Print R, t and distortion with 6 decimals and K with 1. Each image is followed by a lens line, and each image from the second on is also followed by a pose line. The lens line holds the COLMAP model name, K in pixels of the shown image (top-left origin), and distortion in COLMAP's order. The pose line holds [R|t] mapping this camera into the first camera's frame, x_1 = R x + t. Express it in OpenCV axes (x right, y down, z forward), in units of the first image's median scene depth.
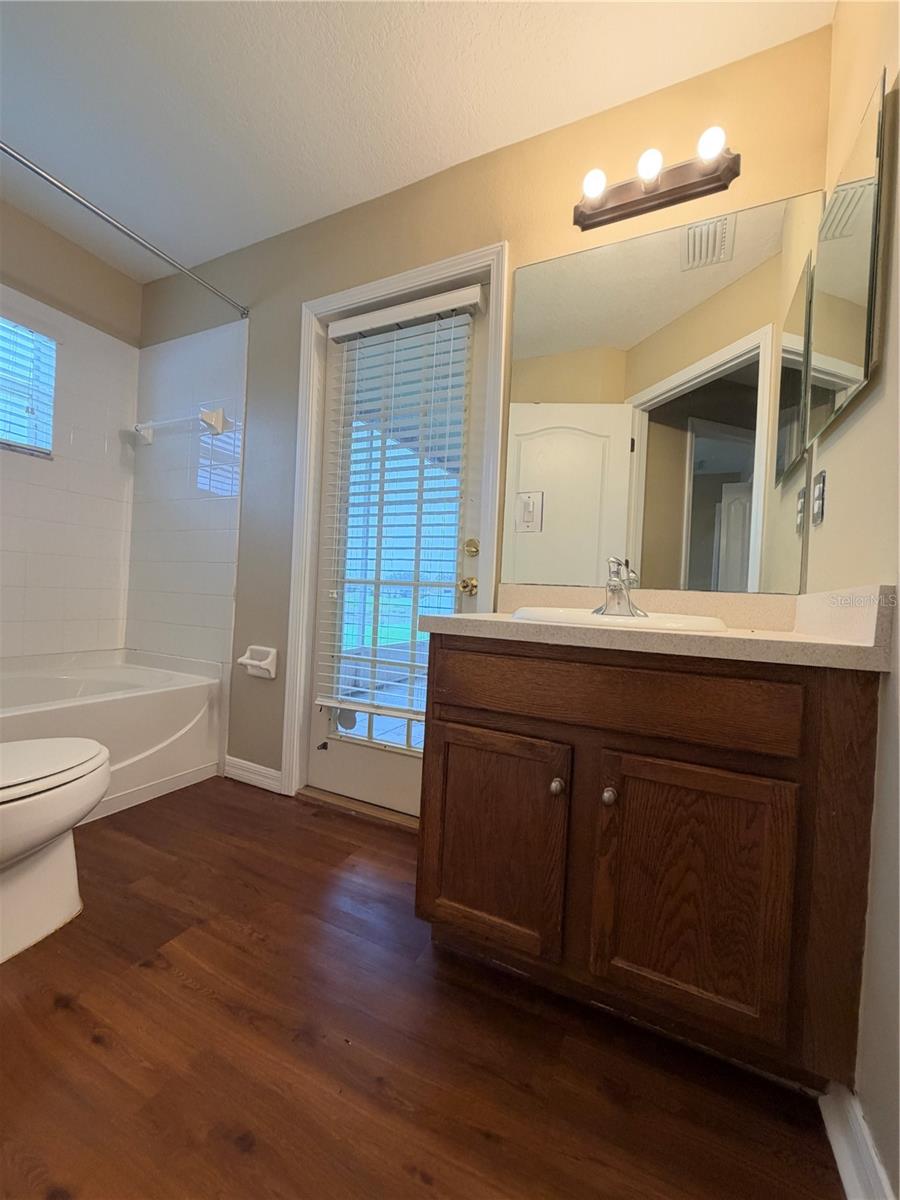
lens RADIAL K [[476.0, 0, 446.9], [0, 476.0, 590.4], [0, 0, 1]] dist [-0.001893, 0.000796]
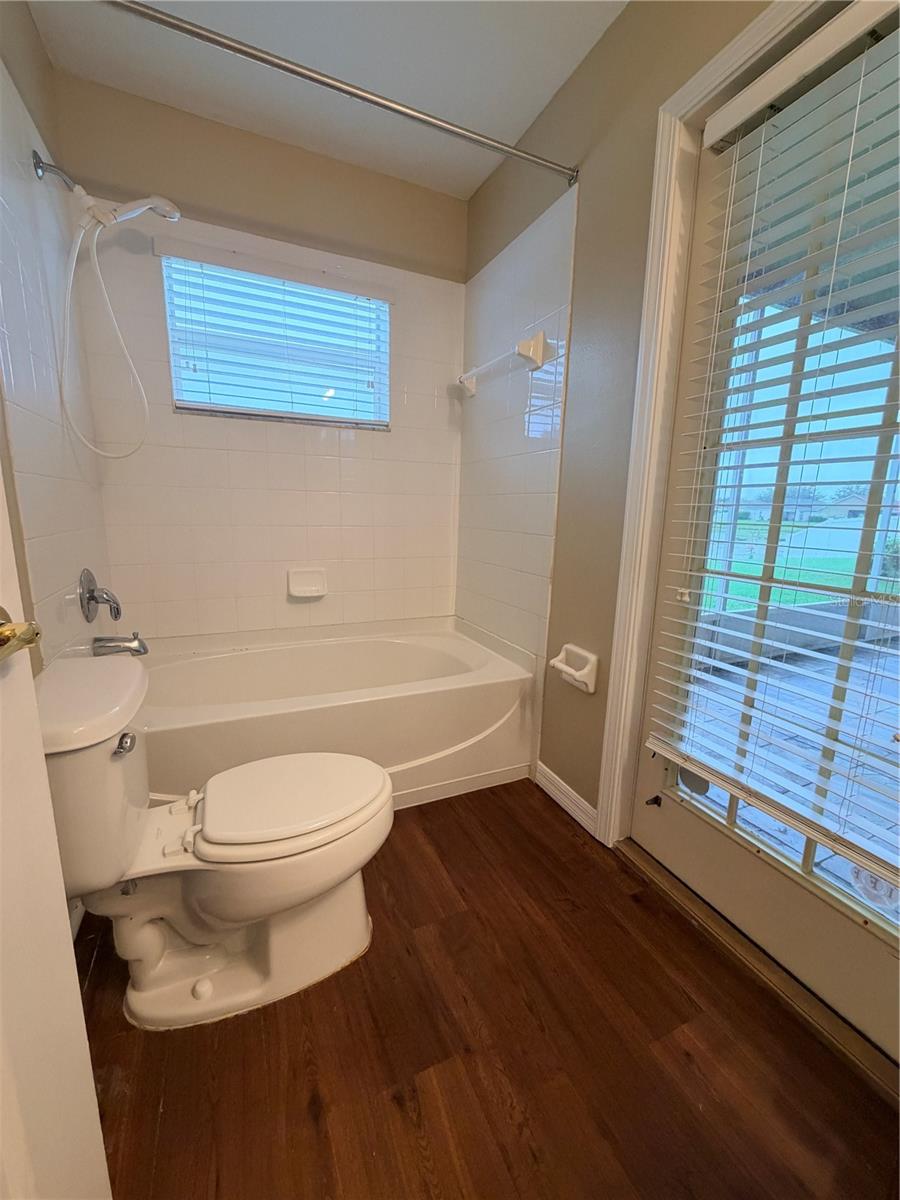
lens RADIAL K [[476.0, 0, 441.2], [0, 476.0, 599.0], [0, 0, 1]] dist [-0.001893, 0.000796]
pose [[0.758929, 0.093025, -0.644495, -0.067697], [0.020253, 0.985892, 0.166151, -0.096122], [0.650859, -0.139150, 0.746338, 0.285997]]
